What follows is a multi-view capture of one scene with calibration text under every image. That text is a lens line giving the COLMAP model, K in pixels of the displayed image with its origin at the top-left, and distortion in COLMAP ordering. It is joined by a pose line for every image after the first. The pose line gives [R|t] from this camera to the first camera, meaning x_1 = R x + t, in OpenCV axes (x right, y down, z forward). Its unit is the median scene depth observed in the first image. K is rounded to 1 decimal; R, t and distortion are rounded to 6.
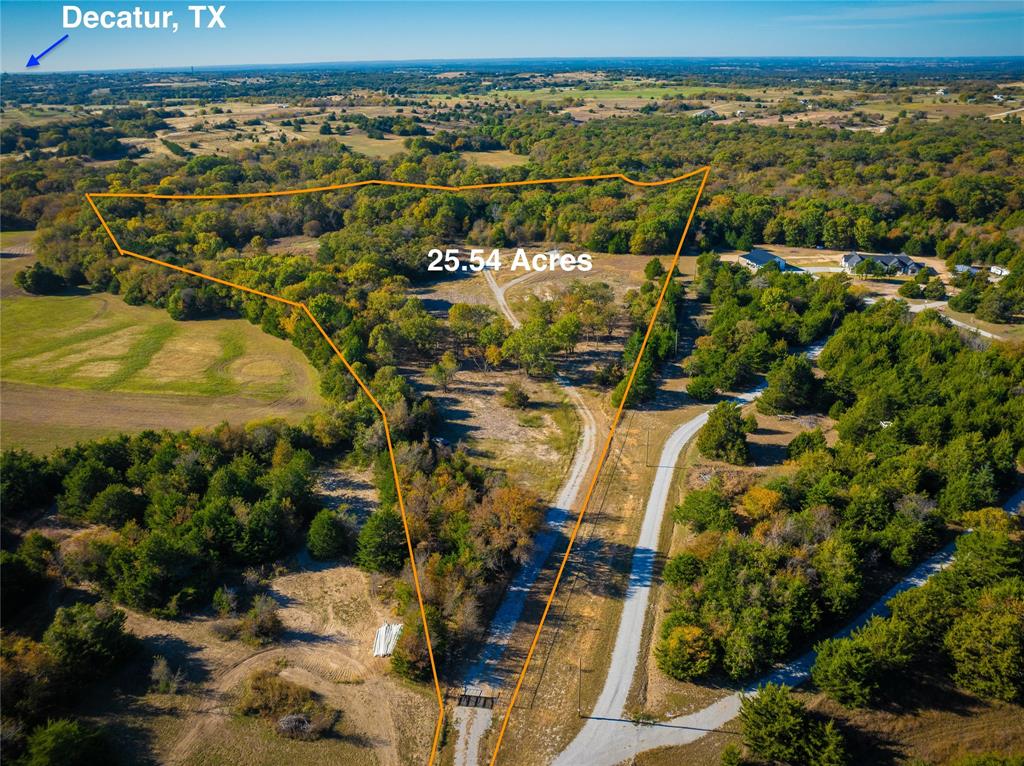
lens RADIAL K [[716.6, 0, 513.5], [0, 716.6, 385.8], [0, 0, 1]] dist [-0.033990, 0.000891]
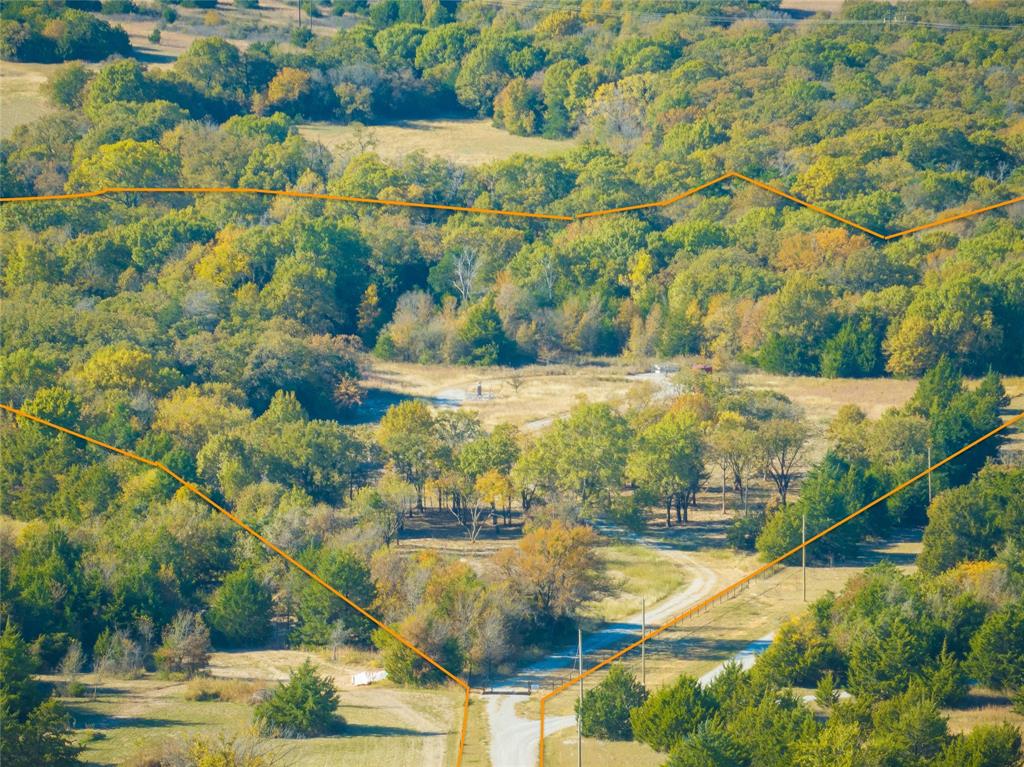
lens RADIAL K [[4867.1, 0, 511.0], [0, 4867.1, 383.3], [0, 0, 1]] dist [0.139339, 0.000000]
pose [[0.999935, 0.007696, 0.008446, -0.026370], [-0.005020, 0.959890, -0.280332, 0.438379], [-0.010265, 0.280271, 0.959866, -1.118917]]
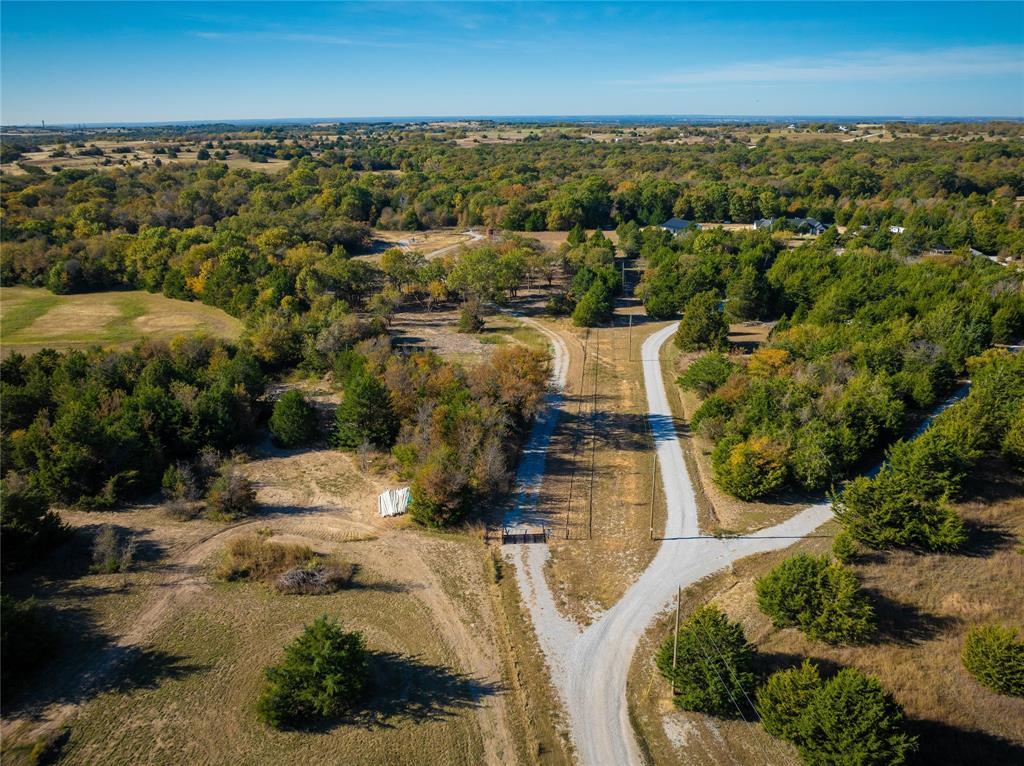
lens RADIAL K [[716.6, 0, 510.2], [0, 716.6, 384.3], [0, 0, 1]] dist [-0.033990, 0.000891]
pose [[0.986399, -0.053376, 0.155461, -0.052227], [0.064651, 0.995561, -0.068397, 0.090321], [-0.151121, 0.077517, 0.985471, 0.050761]]
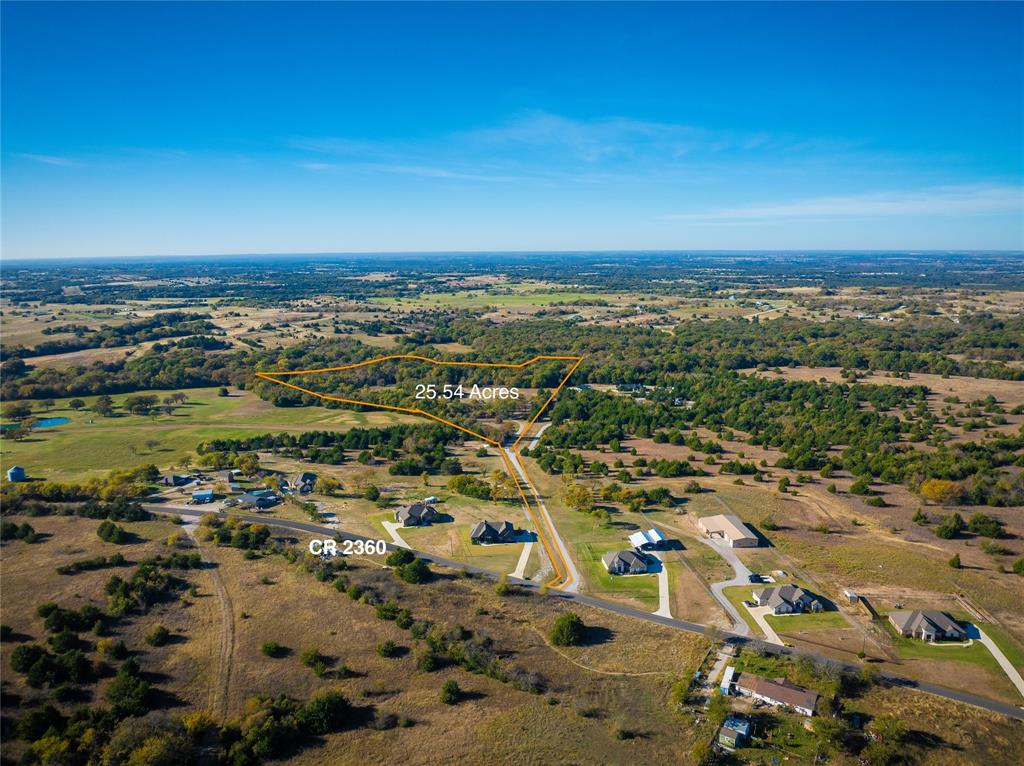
lens RADIAL K [[716.6, 0, 508.6], [0, 716.6, 380.6], [0, 0, 1]] dist [-0.033990, 0.000891]
pose [[0.992146, -0.018190, 0.123752, -0.201328], [0.048584, 0.967730, -0.247263, 0.368886], [-0.115261, 0.251334, 0.961013, -1.257606]]
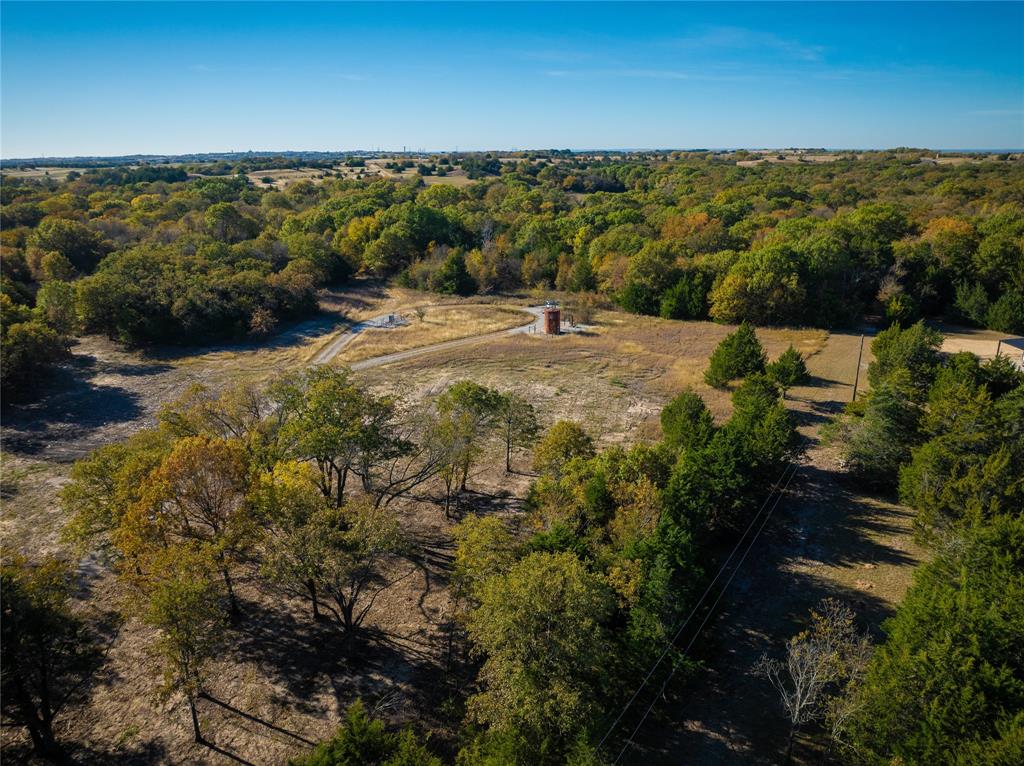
lens RADIAL K [[716.6, 0, 516.0], [0, 716.6, 384.4], [0, 0, 1]] dist [-0.033990, 0.000891]
pose [[0.965065, 0.085275, -0.247744, 0.160645], [-0.112455, 0.988843, -0.097691, -0.092251], [0.236649, 0.122139, 0.963888, 0.565660]]
